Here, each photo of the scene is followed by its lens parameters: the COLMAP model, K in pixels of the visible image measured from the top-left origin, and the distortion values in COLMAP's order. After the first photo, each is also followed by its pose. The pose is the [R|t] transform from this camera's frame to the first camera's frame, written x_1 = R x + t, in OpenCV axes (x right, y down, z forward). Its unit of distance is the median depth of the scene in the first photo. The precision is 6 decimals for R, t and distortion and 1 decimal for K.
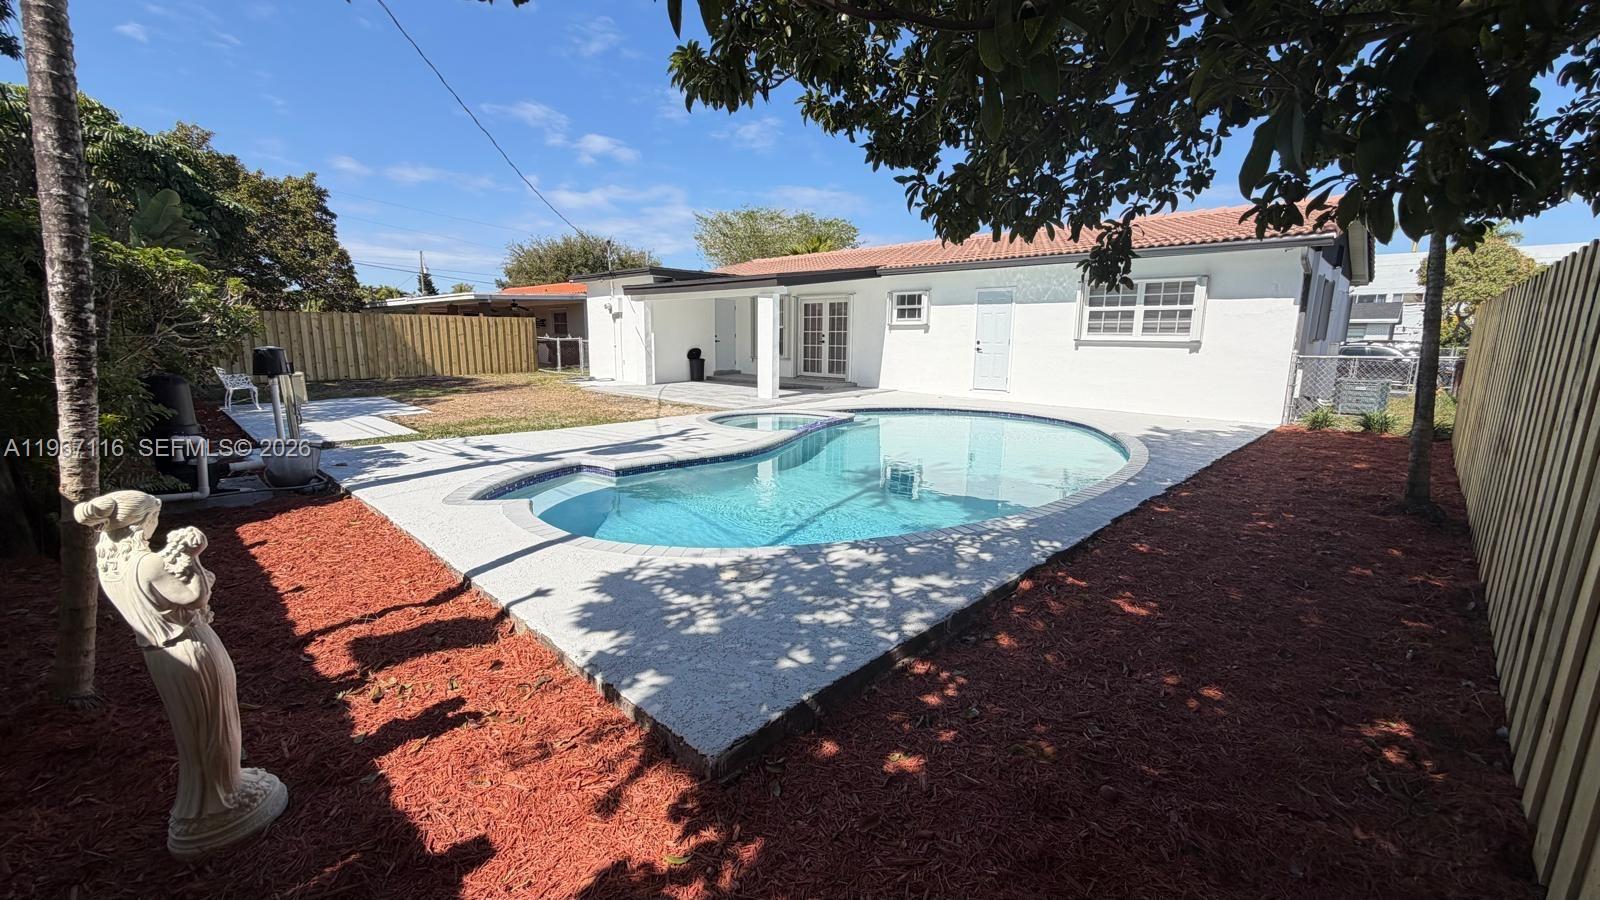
lens RADIAL K [[639.8, 0, 793.2], [0, 639.8, 452.8], [0, 0, 1]] dist [0.001307, -0.000304]
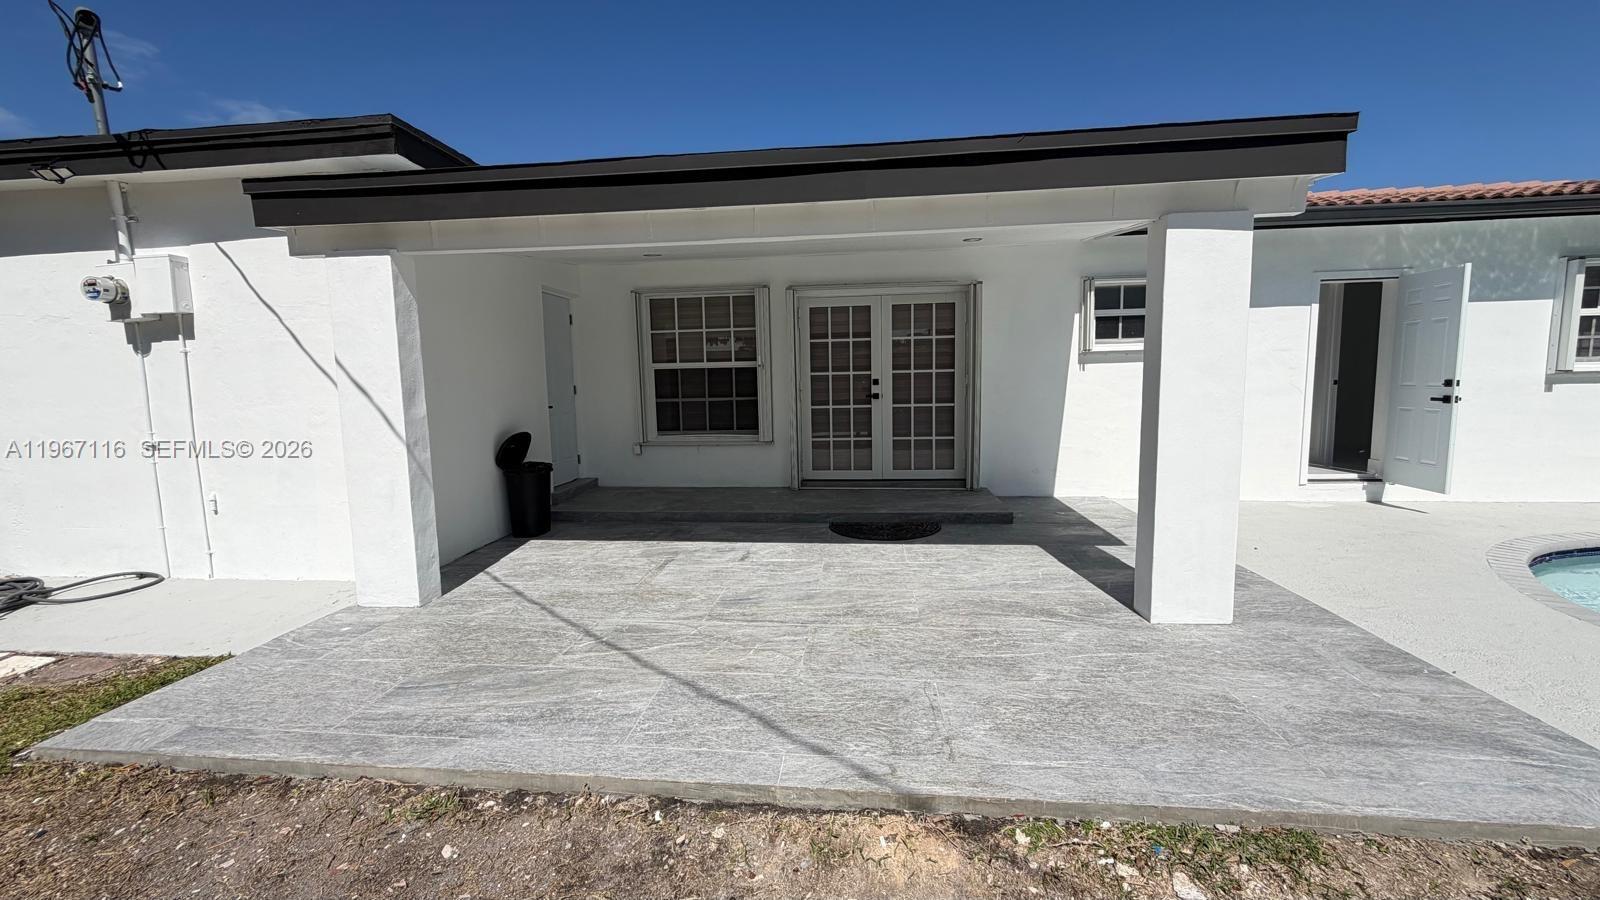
lens RADIAL K [[639.8, 0, 793.2], [0, 639.8, 452.8], [0, 0, 1]] dist [0.001307, -0.000304]
pose [[0.782259, -0.093523, 0.615893, -0.261694], [0.140501, 0.989680, -0.028172, -0.134223], [-0.606902, 0.108571, 0.787326, 0.712667]]
